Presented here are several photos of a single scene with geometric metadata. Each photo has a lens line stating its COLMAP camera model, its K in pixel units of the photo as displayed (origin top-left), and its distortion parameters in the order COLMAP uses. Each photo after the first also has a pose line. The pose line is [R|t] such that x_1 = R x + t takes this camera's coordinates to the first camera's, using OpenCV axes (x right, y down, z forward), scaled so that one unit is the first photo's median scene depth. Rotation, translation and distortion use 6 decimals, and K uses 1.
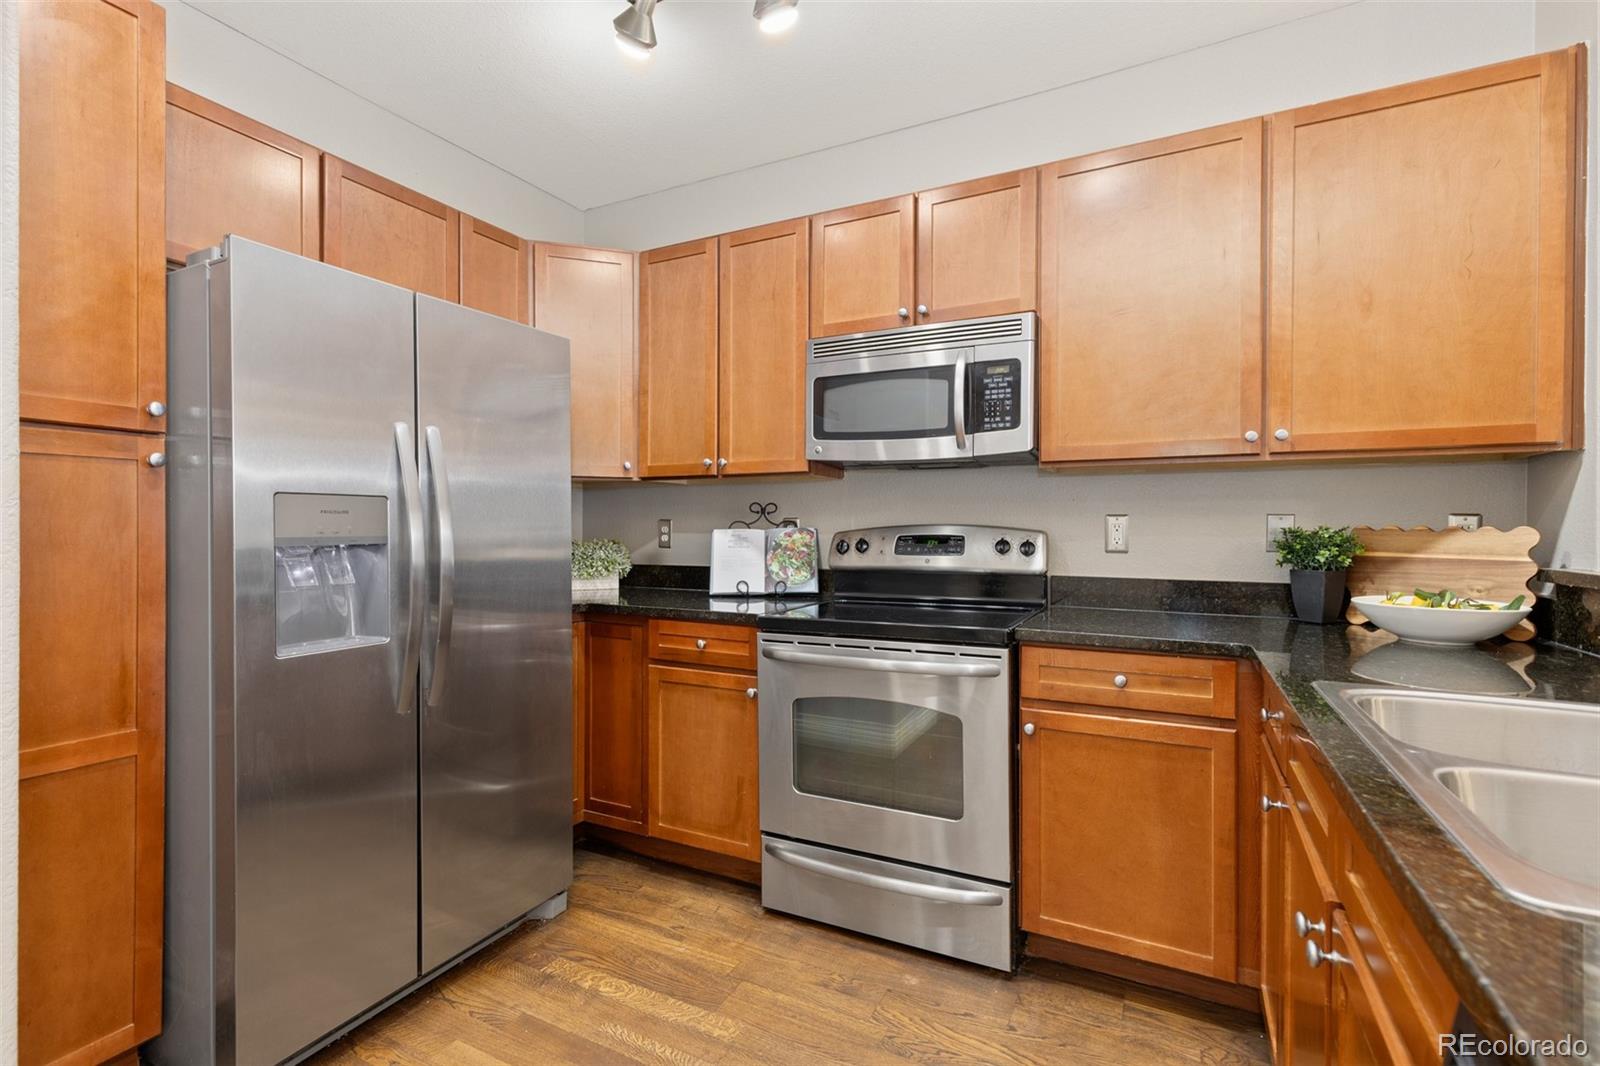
lens RADIAL K [[729.0, 0, 798.1], [0, 729.0, 527.7], [0, 0, 1]] dist [0.002856, 0.000157]
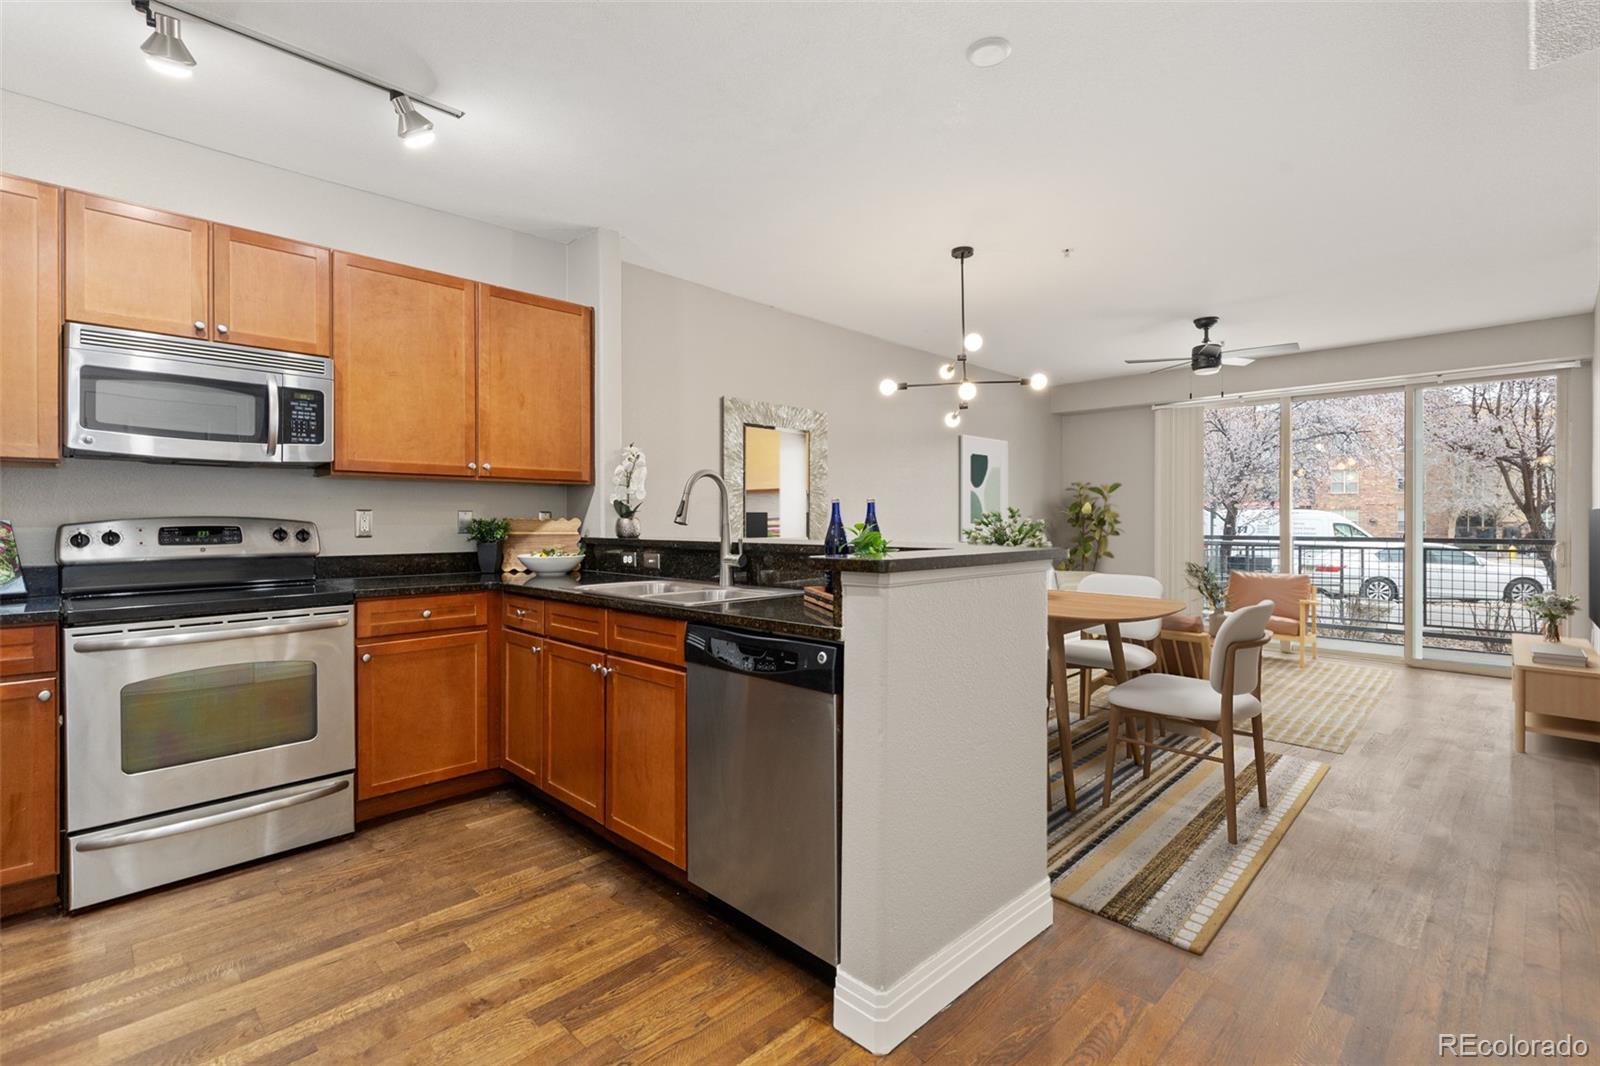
lens RADIAL K [[729.0, 0, 796.7], [0, 729.0, 524.0], [0, 0, 1]] dist [0.002856, 0.000157]
pose [[0.290524, -0.007344, 0.956840, -0.742638], [0.003603, 0.999972, 0.006581, 0.003386], [-0.956861, 0.001535, 0.290542, -0.216714]]
